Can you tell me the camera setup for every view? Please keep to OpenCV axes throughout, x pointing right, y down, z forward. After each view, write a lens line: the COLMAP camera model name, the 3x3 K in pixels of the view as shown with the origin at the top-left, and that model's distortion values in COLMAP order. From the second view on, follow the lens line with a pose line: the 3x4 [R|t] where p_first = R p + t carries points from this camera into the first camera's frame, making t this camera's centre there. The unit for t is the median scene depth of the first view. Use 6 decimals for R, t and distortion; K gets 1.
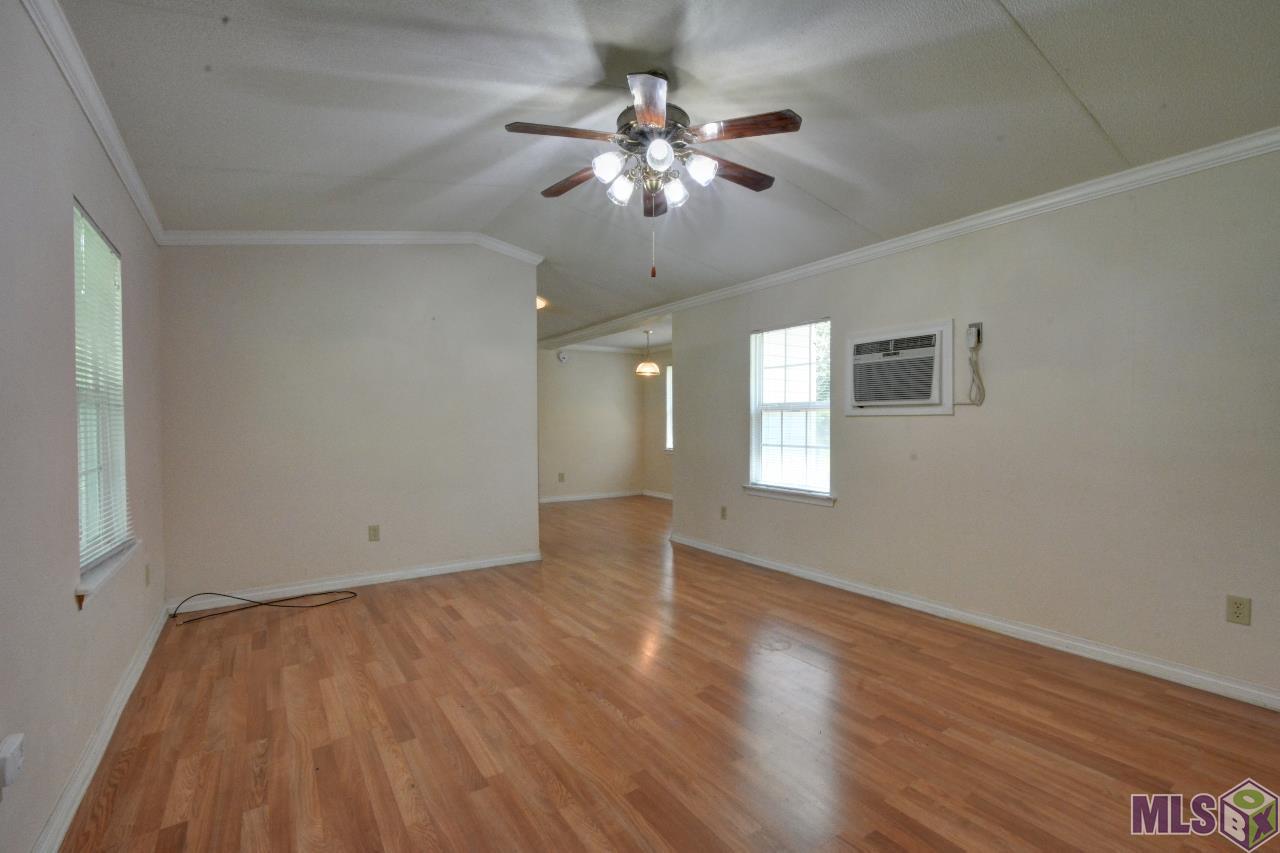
lens RADIAL K [[566.0, 0, 636.2], [0, 566.0, 433.4], [0, 0, 1]] dist [-0.008336, -0.000570]
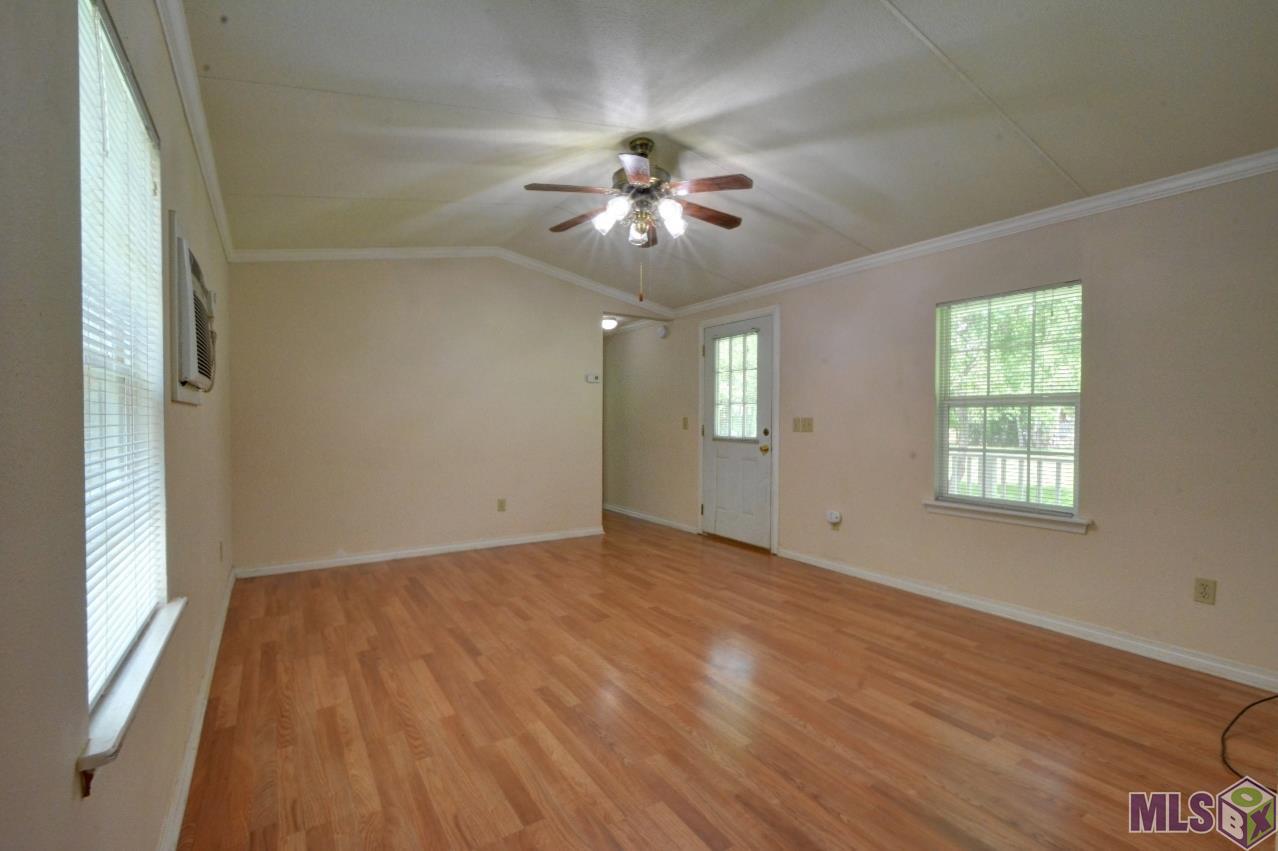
lens RADIAL K [[565.1, 0, 635.2], [0, 565.1, 432.3], [0, 0, 1]] dist [-0.008336, -0.000570]
pose [[-0.999906, -0.001070, 0.013695, 0.023732], [-0.000476, 0.999064, 0.043257, -0.038433], [-0.013728, 0.043246, -0.998970, 2.114371]]
